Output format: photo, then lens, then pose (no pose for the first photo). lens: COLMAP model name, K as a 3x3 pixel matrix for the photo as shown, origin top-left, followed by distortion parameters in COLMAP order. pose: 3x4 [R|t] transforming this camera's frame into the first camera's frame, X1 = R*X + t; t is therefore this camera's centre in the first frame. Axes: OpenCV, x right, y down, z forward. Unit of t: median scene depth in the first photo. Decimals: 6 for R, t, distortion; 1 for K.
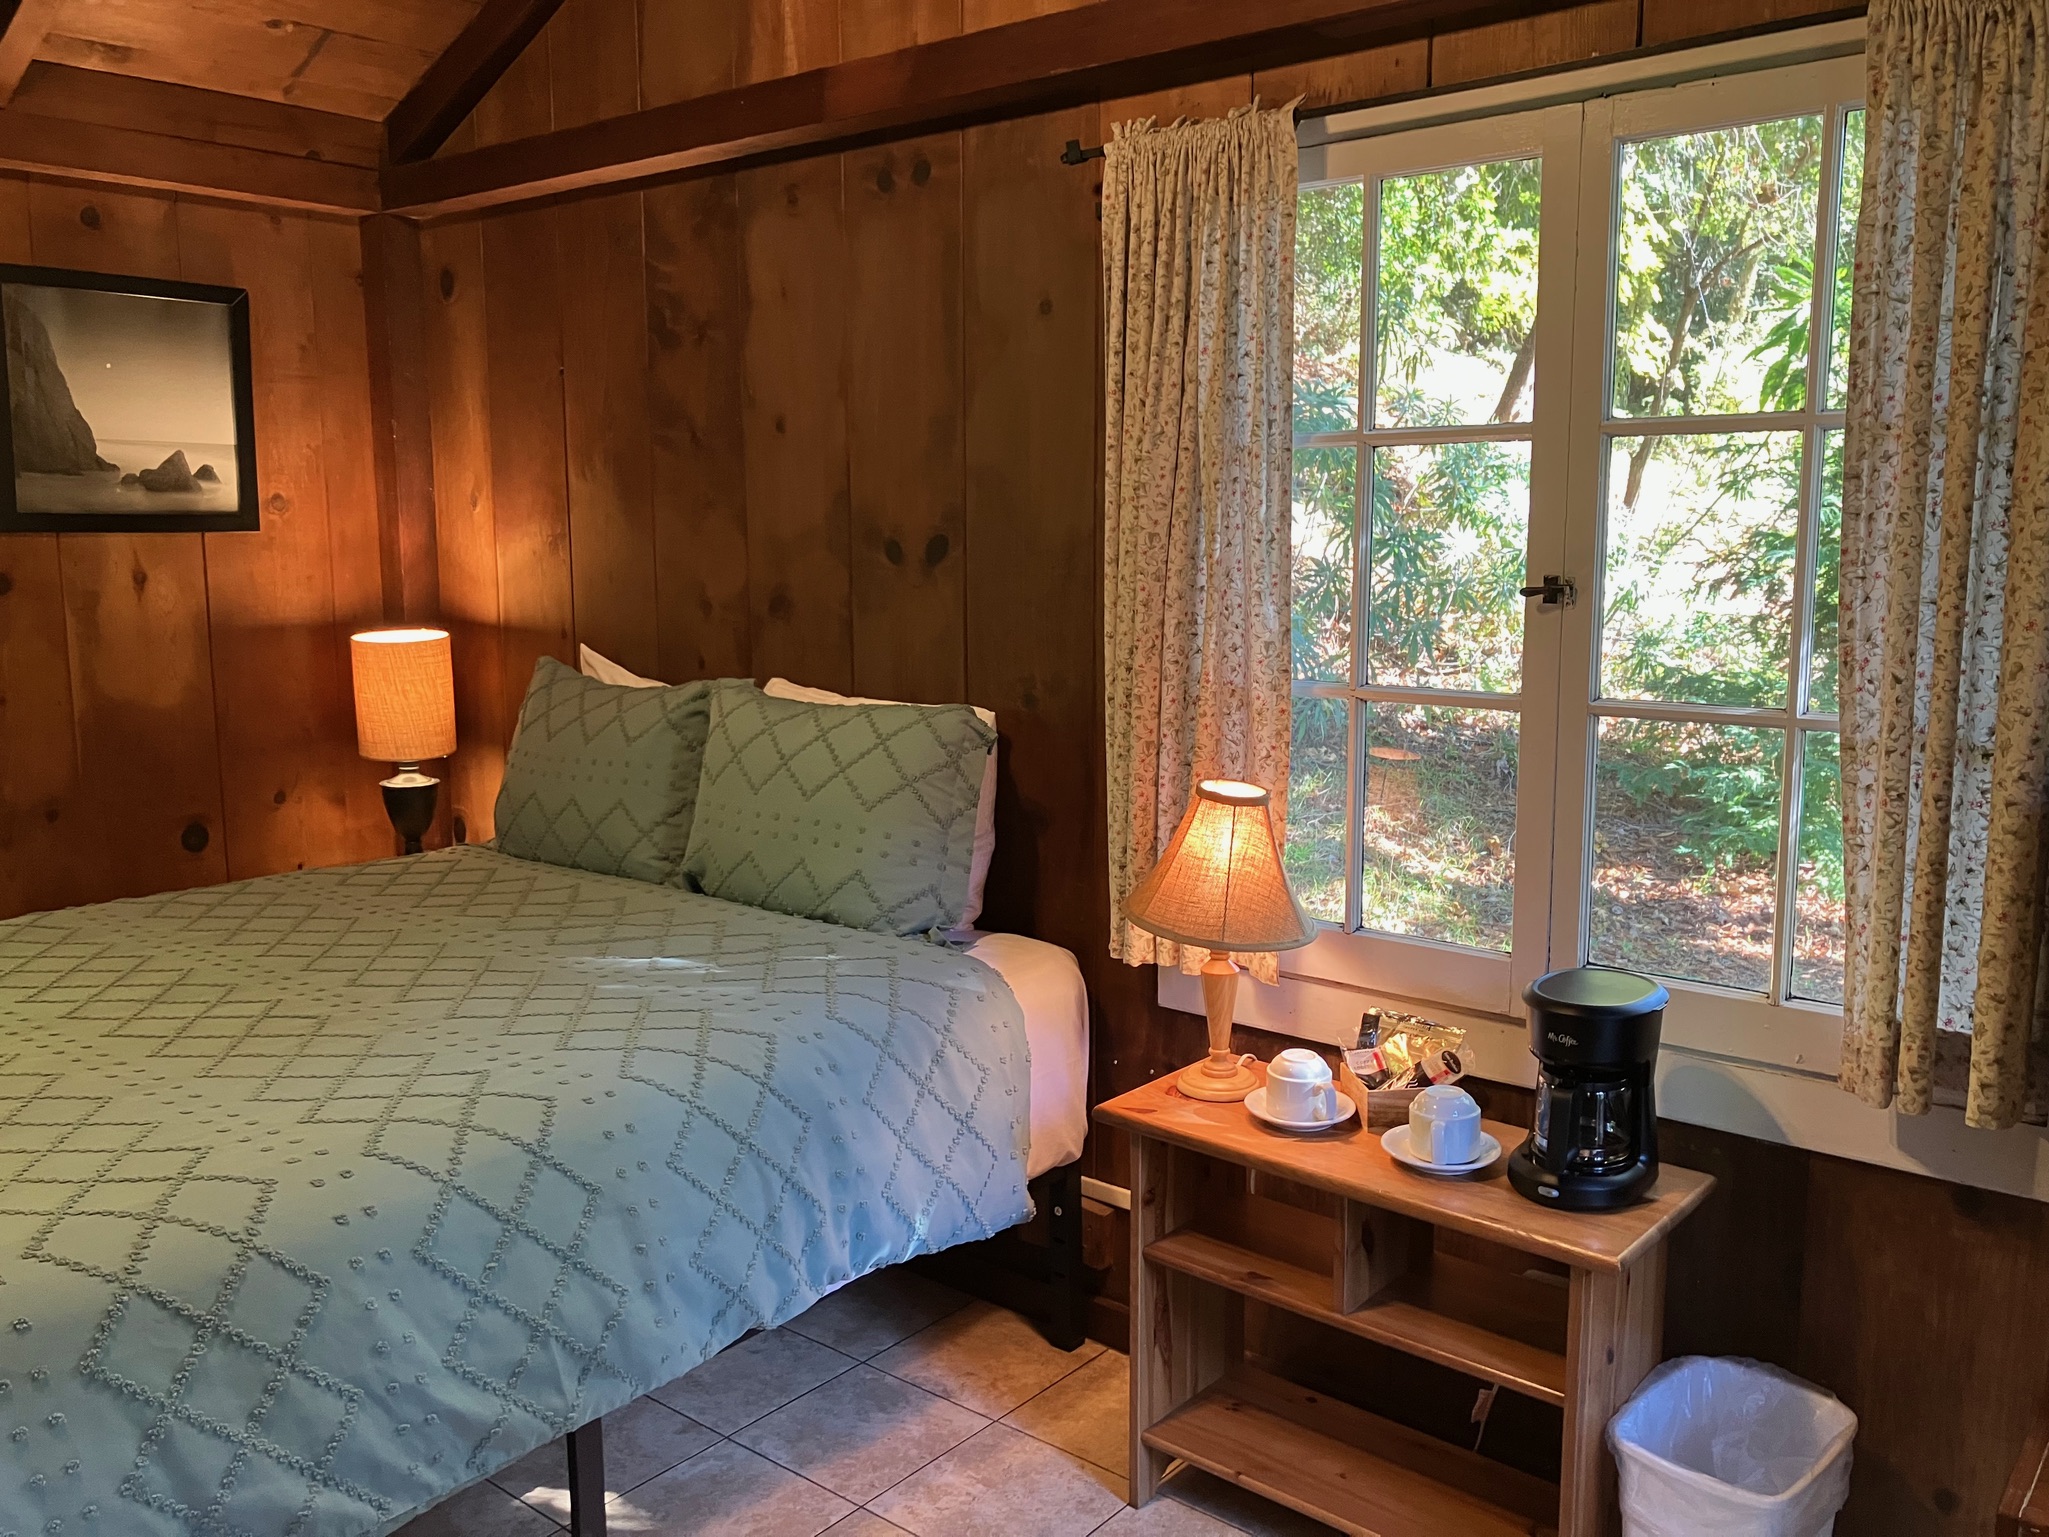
lens RADIAL K [[1675.1, 0, 1022.5], [0, 1675.1, 761.1], [0, 0, 1]] dist [0.032770, -0.048186]
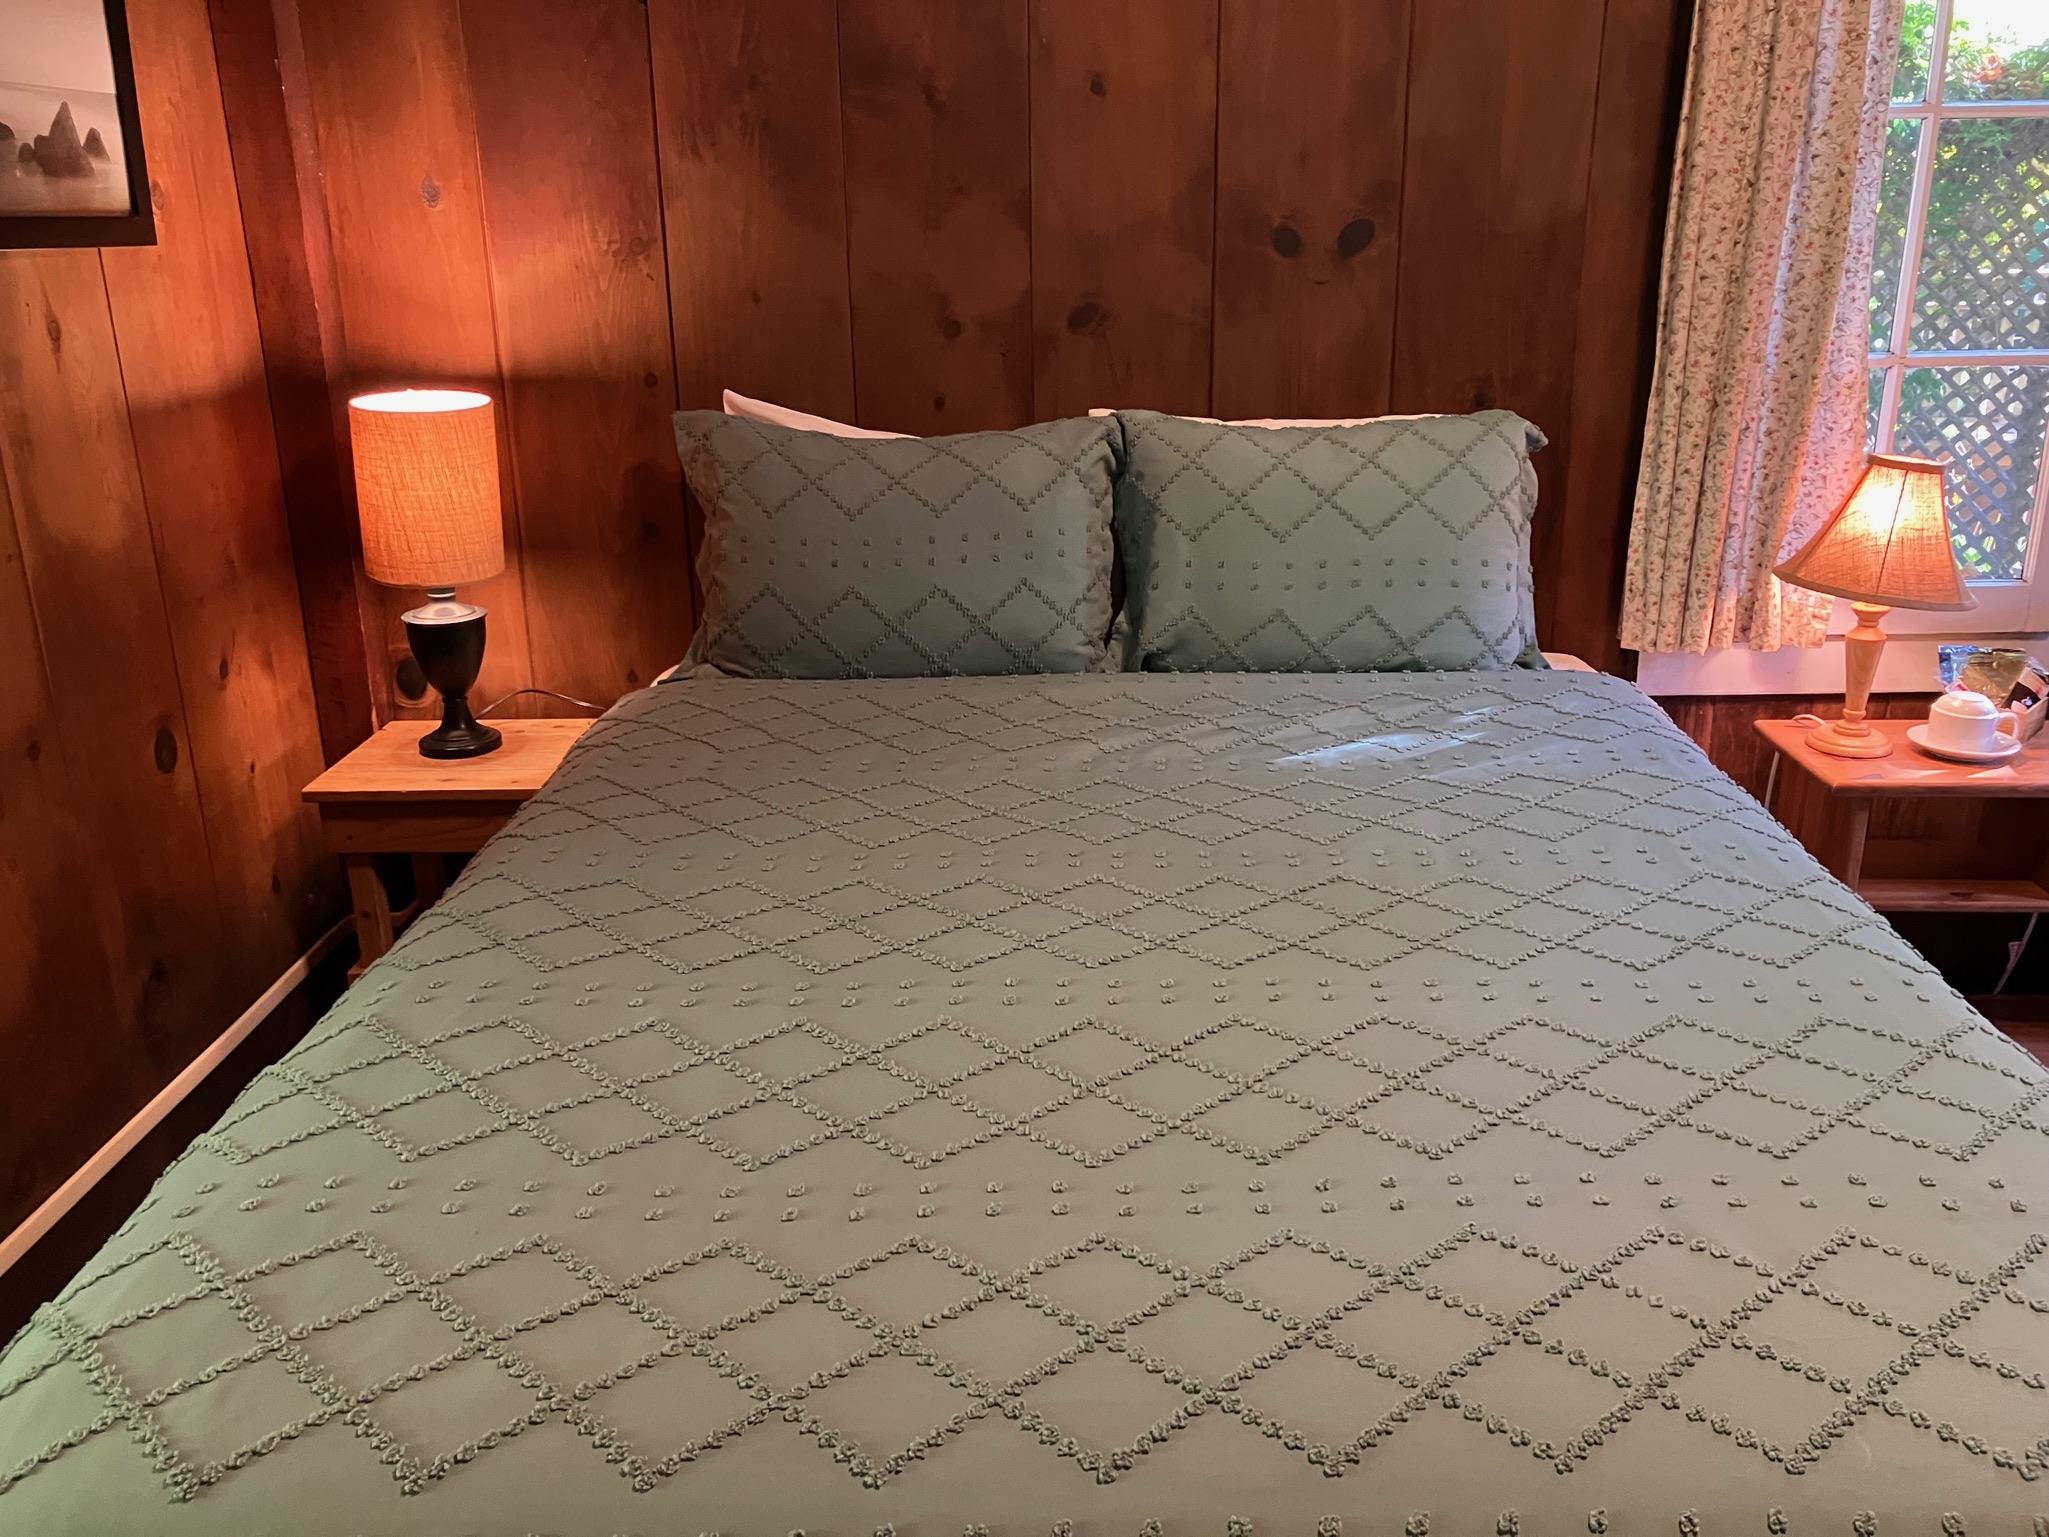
lens RADIAL K [[1675.1, 0, 1022.5], [0, 1675.1, 761.1], [0, 0, 1]] dist [0.032770, -0.048186]
pose [[0.795073, -0.198046, 0.573269, -0.828447], [0.105230, 0.975895, 0.191196, -0.051195], [-0.597316, -0.091689, 0.796748, 0.423657]]
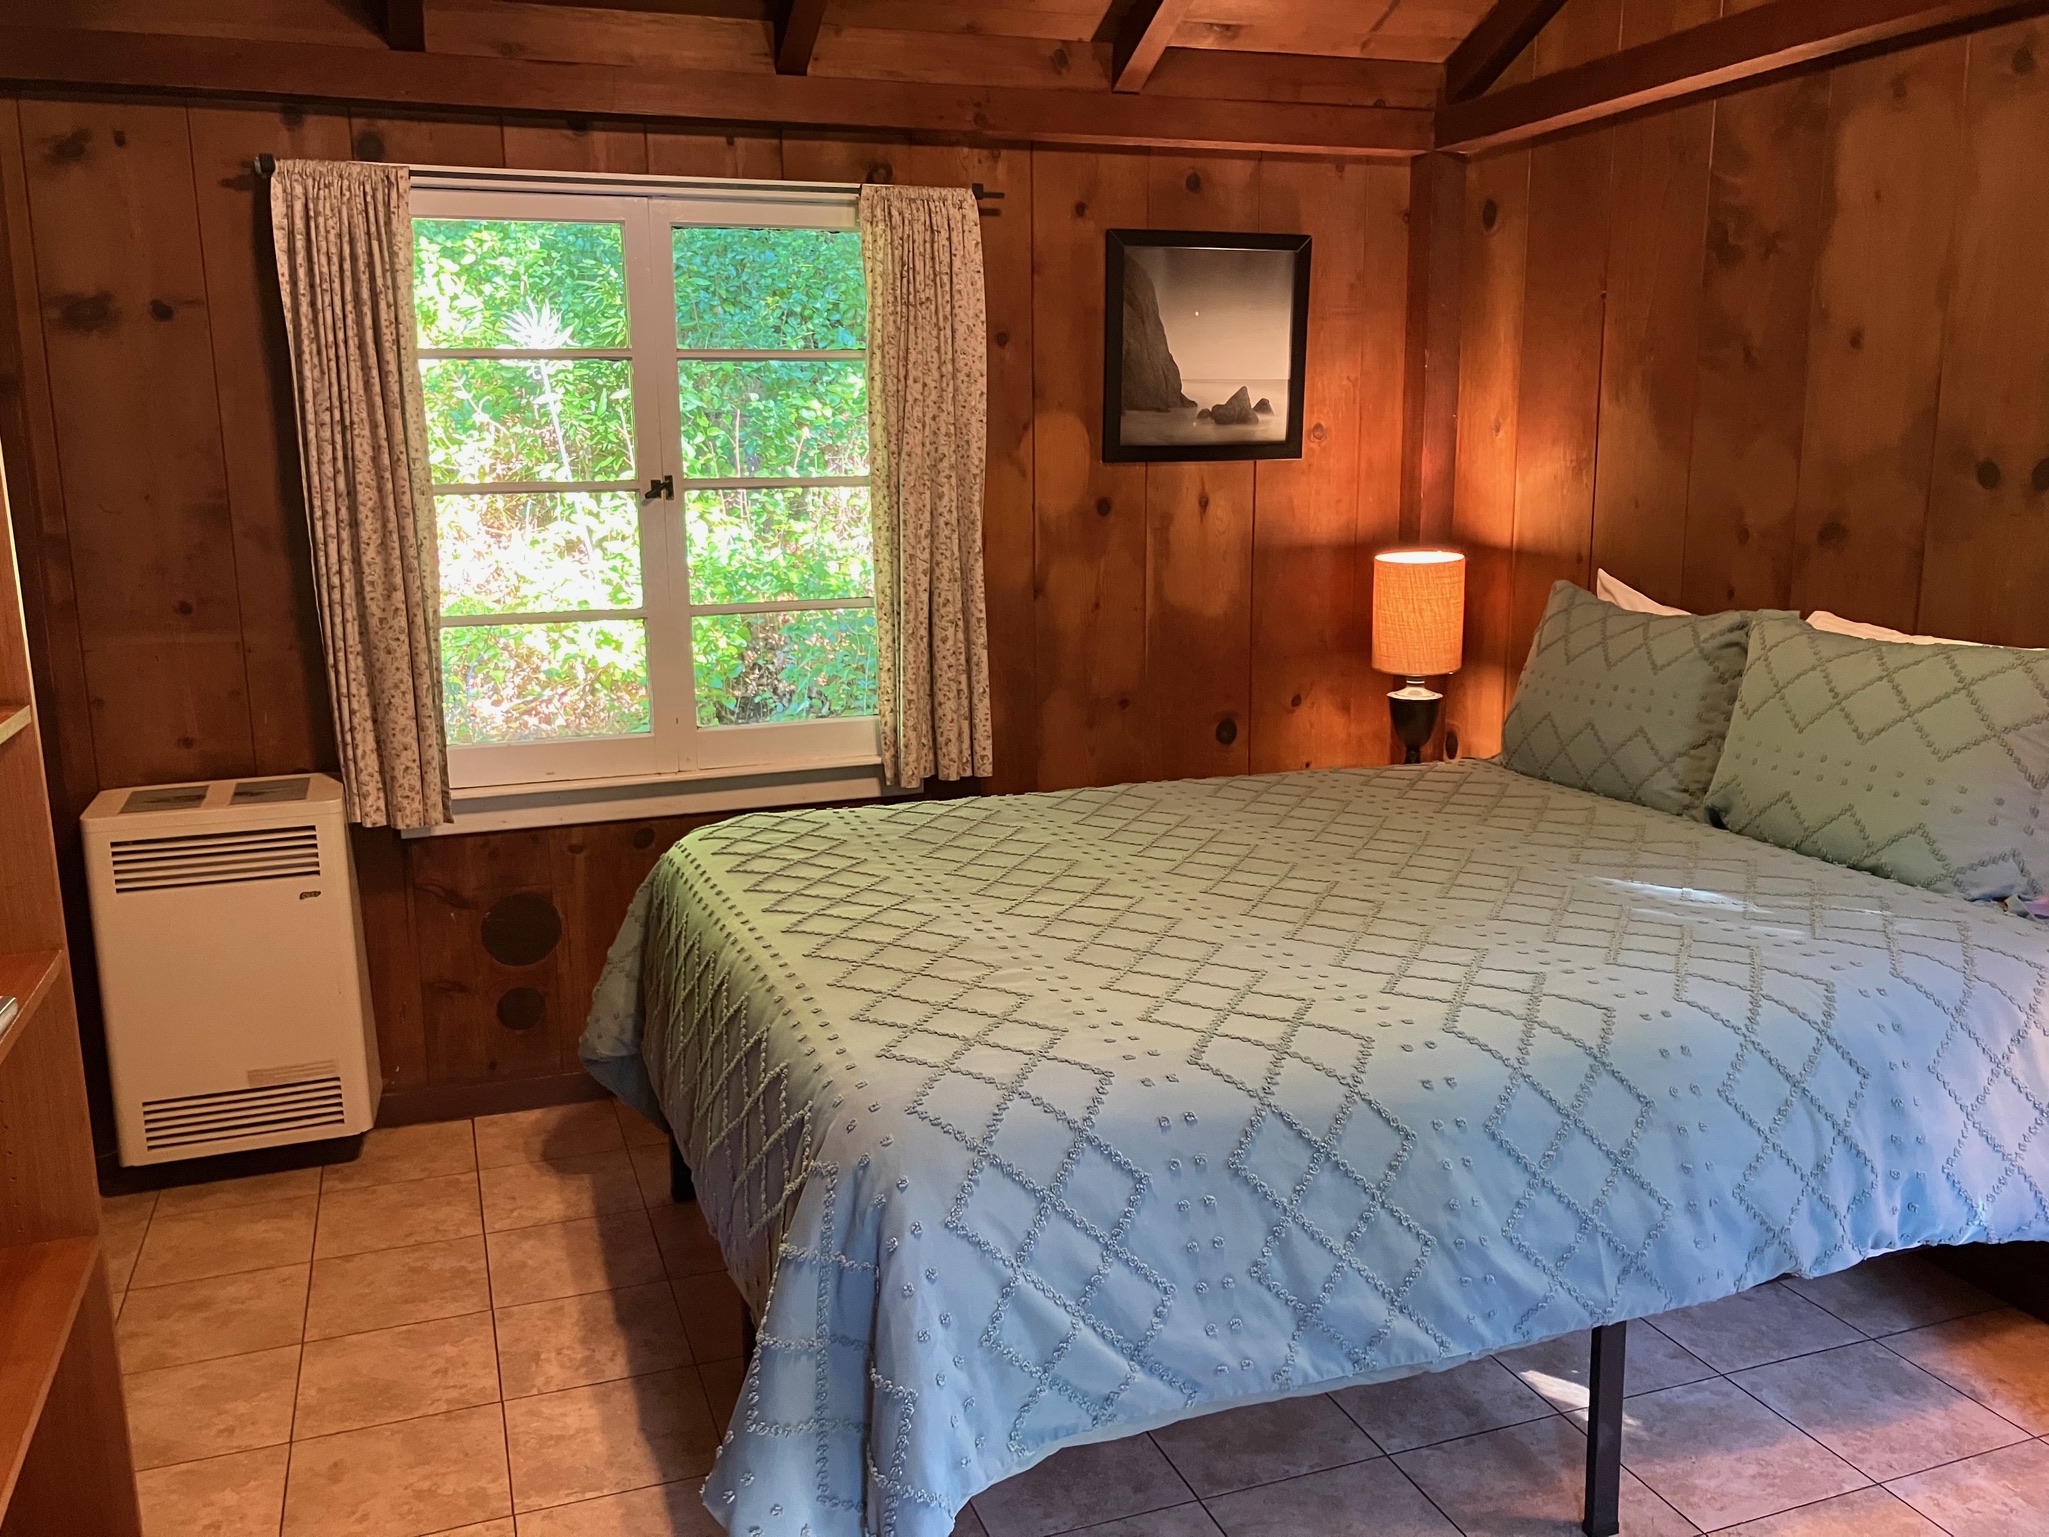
lens RADIAL K [[1655.6, 0, 995.3], [0, 1655.6, 769.2], [0, 0, 1]] dist [0.016658, -0.036679]
pose [[0.849939, 0.091821, -0.518819, -0.059981], [-0.065288, 0.995463, 0.069222, 0.005300], [0.522821, -0.024961, 0.852077, -0.046671]]
